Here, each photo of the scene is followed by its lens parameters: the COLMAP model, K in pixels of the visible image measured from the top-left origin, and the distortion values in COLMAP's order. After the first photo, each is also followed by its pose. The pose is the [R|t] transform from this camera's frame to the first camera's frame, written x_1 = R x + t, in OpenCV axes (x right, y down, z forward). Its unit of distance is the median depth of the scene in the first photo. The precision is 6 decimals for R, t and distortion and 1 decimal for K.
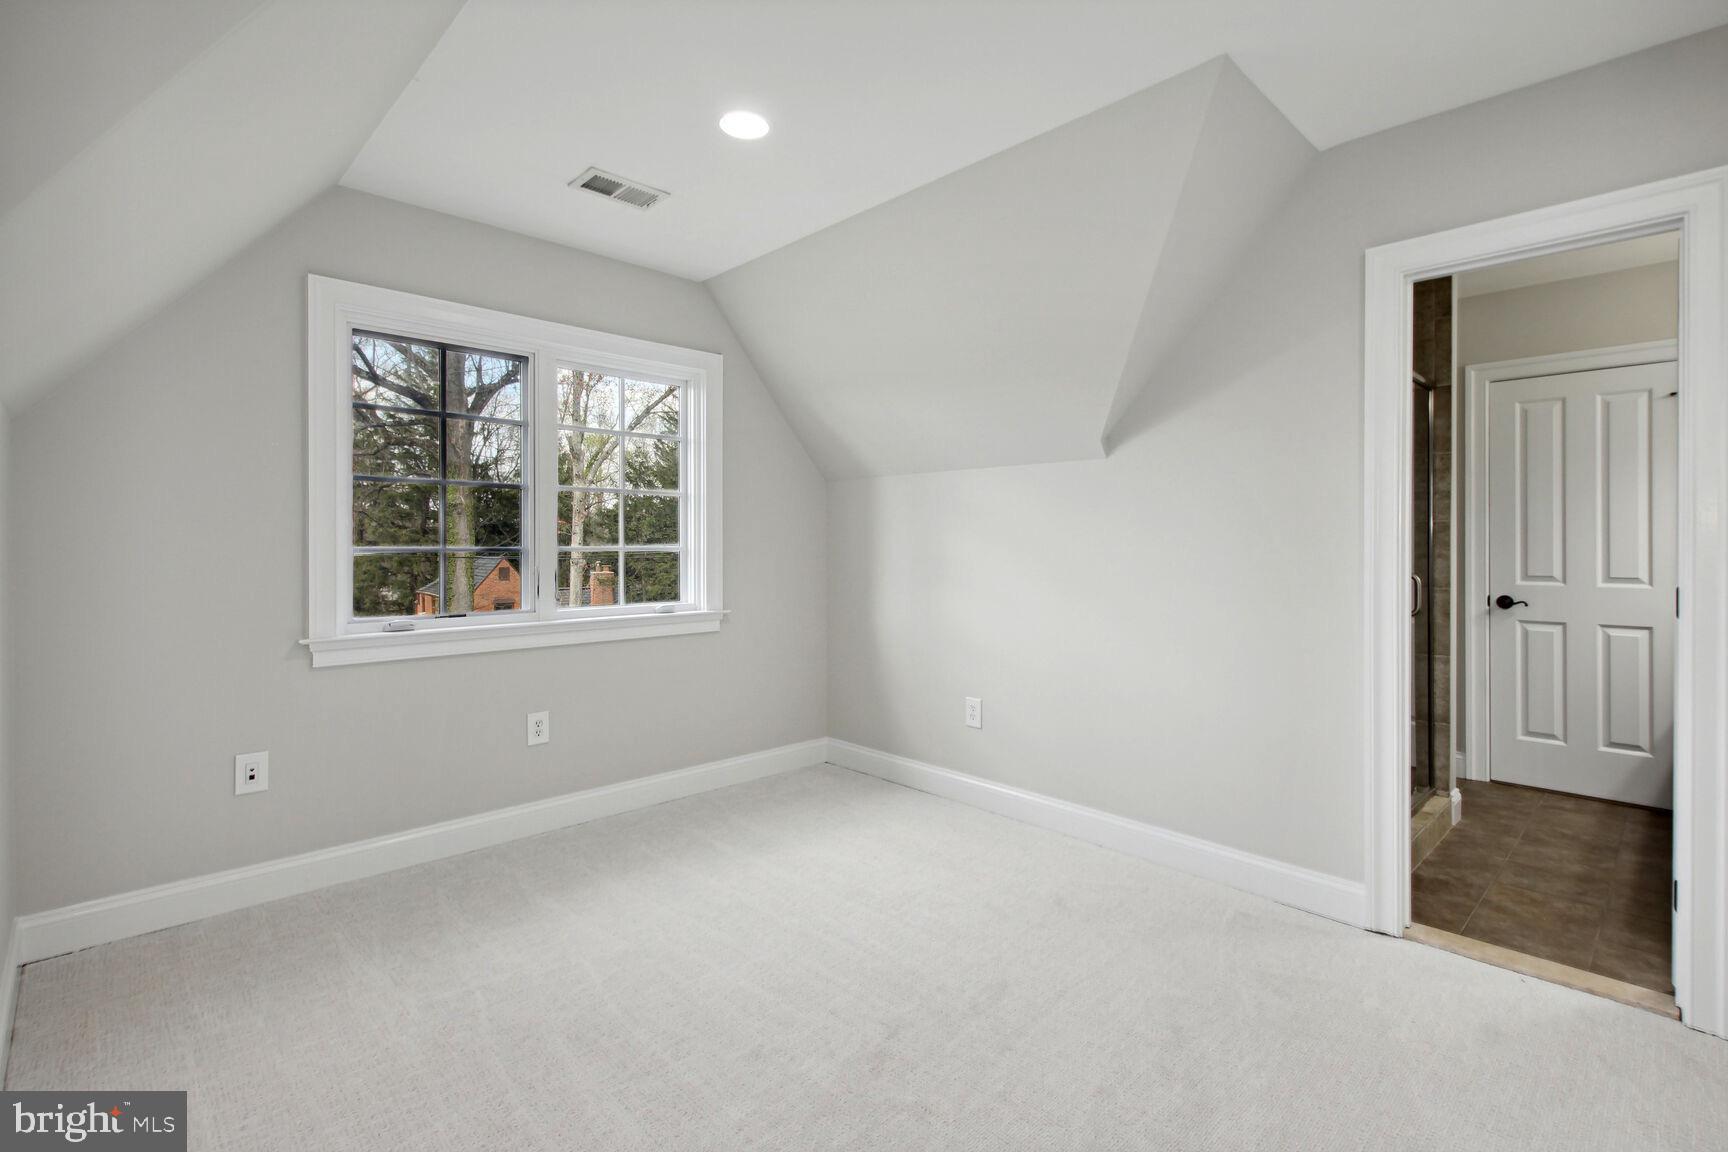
lens RADIAL K [[809.1, 0, 874.3], [0, 809.1, 543.5], [0, 0, 1]] dist [0.018800, -0.007551]
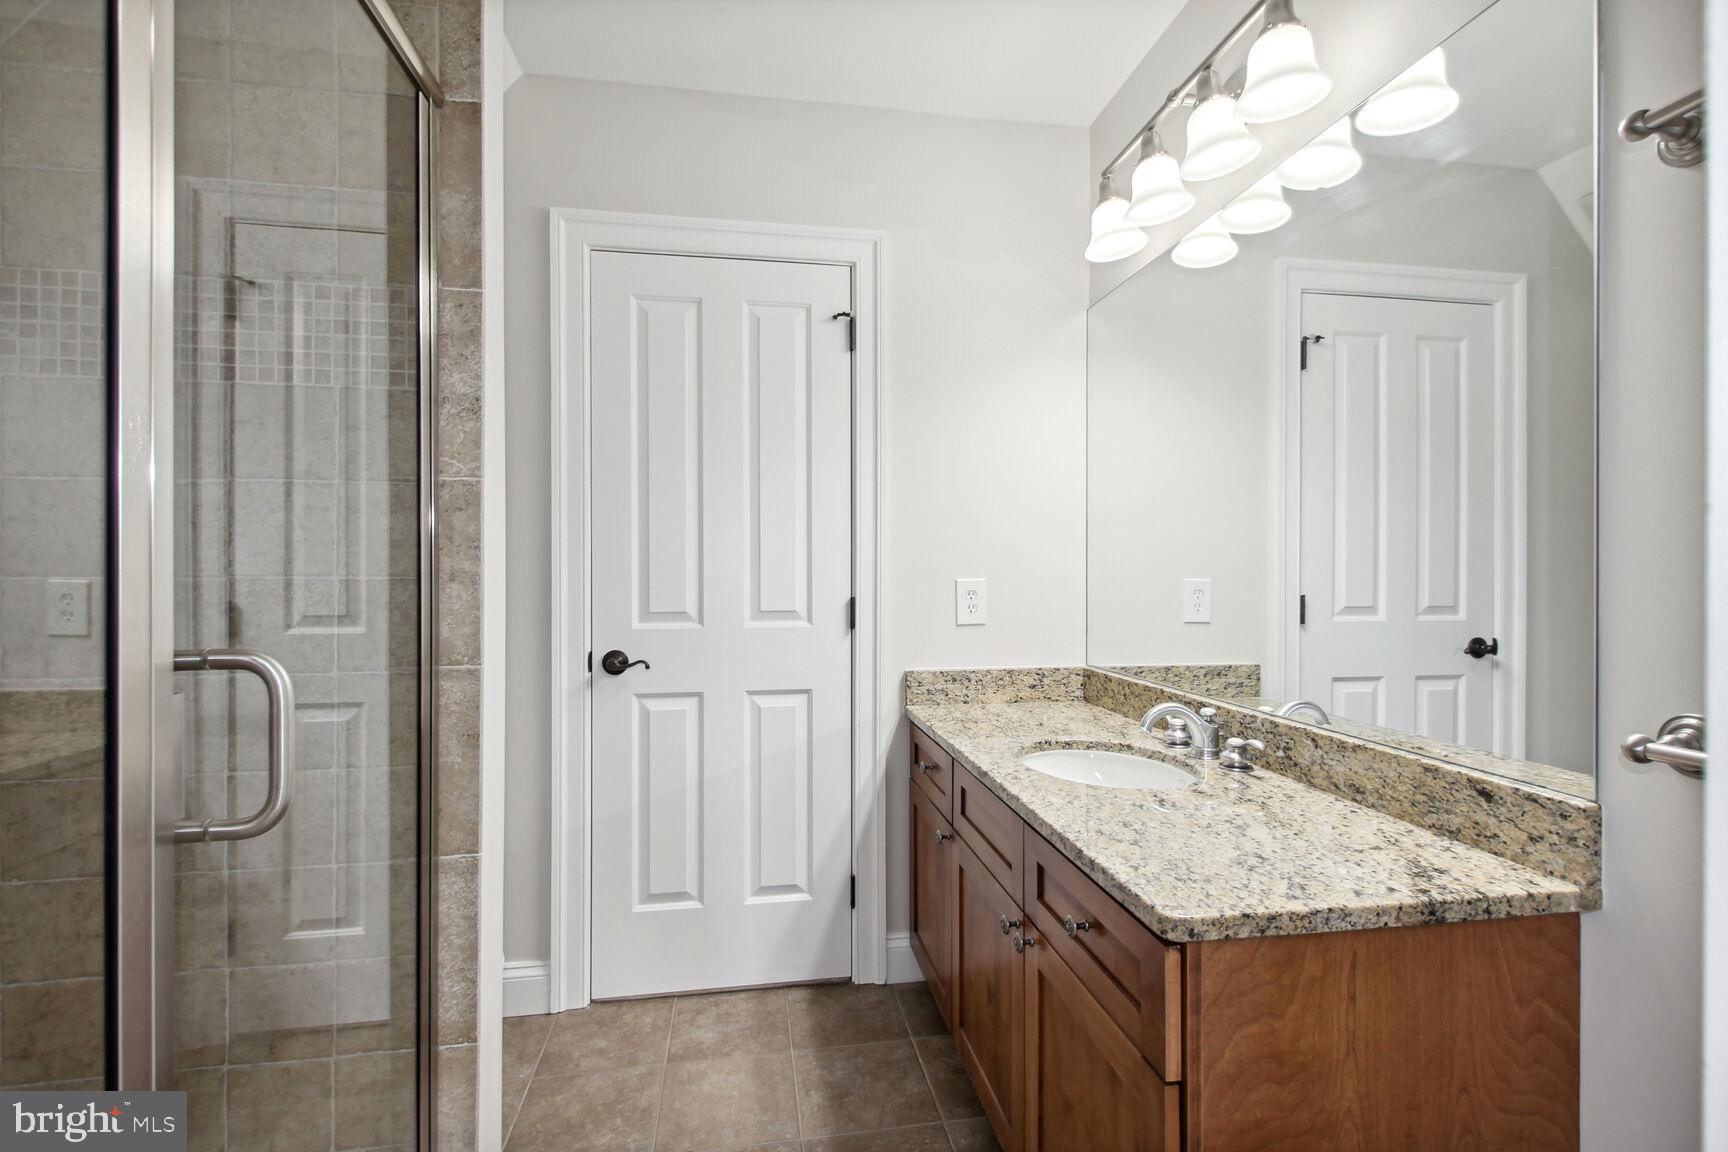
lens RADIAL K [[809.1, 0, 897.2], [0, 809.1, 568.2], [0, 0, 1]] dist [0.018800, -0.007551]
pose [[0.557590, 0.001579, 0.830115, 0.448906], [0.001470, 0.999995, -0.002890, 0.011409], [-0.830115, 0.002832, 0.557585, 0.567369]]
